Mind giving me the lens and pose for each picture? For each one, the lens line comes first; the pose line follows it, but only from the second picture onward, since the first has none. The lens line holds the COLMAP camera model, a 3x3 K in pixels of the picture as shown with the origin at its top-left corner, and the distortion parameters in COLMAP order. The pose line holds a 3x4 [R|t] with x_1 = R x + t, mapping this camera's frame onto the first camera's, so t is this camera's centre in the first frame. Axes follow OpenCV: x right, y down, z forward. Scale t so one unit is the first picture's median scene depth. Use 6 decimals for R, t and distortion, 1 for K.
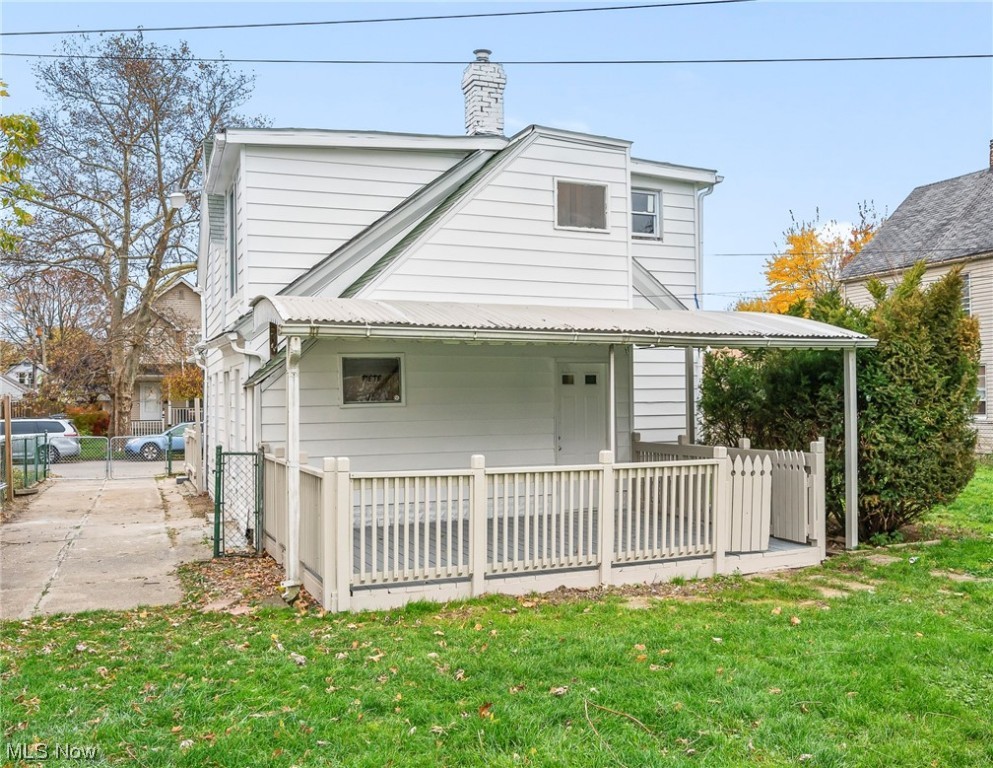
lens RADIAL K [[738.3, 0, 496.5], [0, 738.3, 384.0], [0, 0, 1]] dist [0.004628, 0.001197]
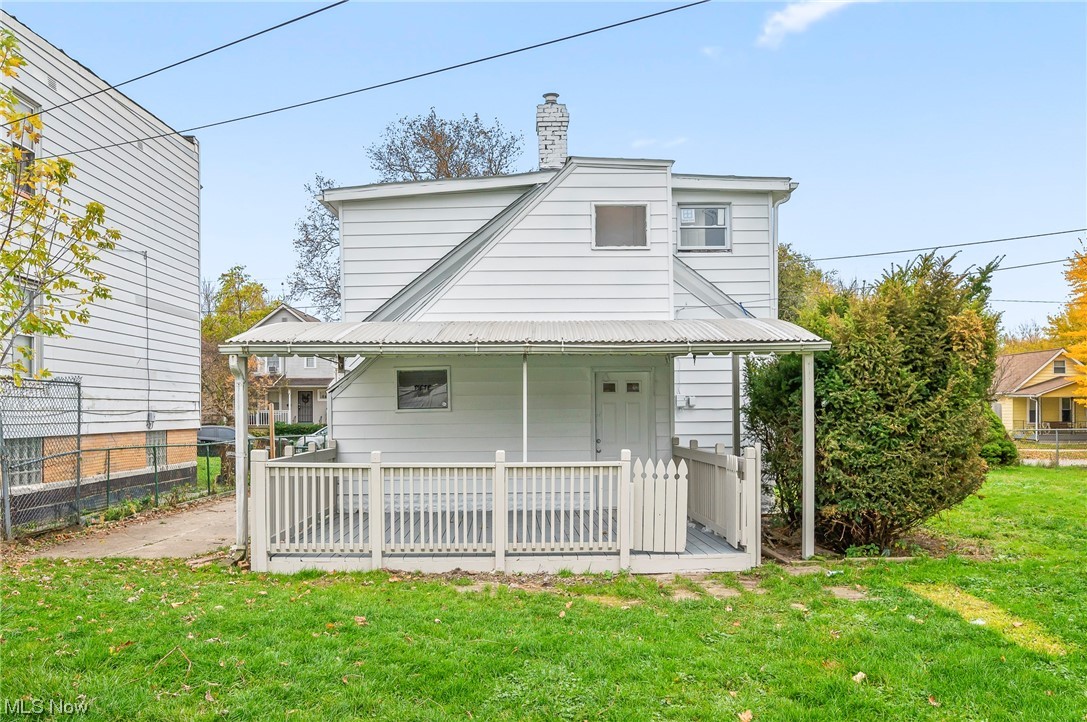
lens RADIAL K [[659.6, 0, 540.7], [0, 659.6, 403.3], [0, 0, 1]] dist [-0.000147, 0.001731]
pose [[0.944793, -0.001367, -0.327664, 0.330984], [0.005391, 0.999921, 0.011373, 0.005347], [0.327622, -0.012511, 0.944726, 0.053265]]
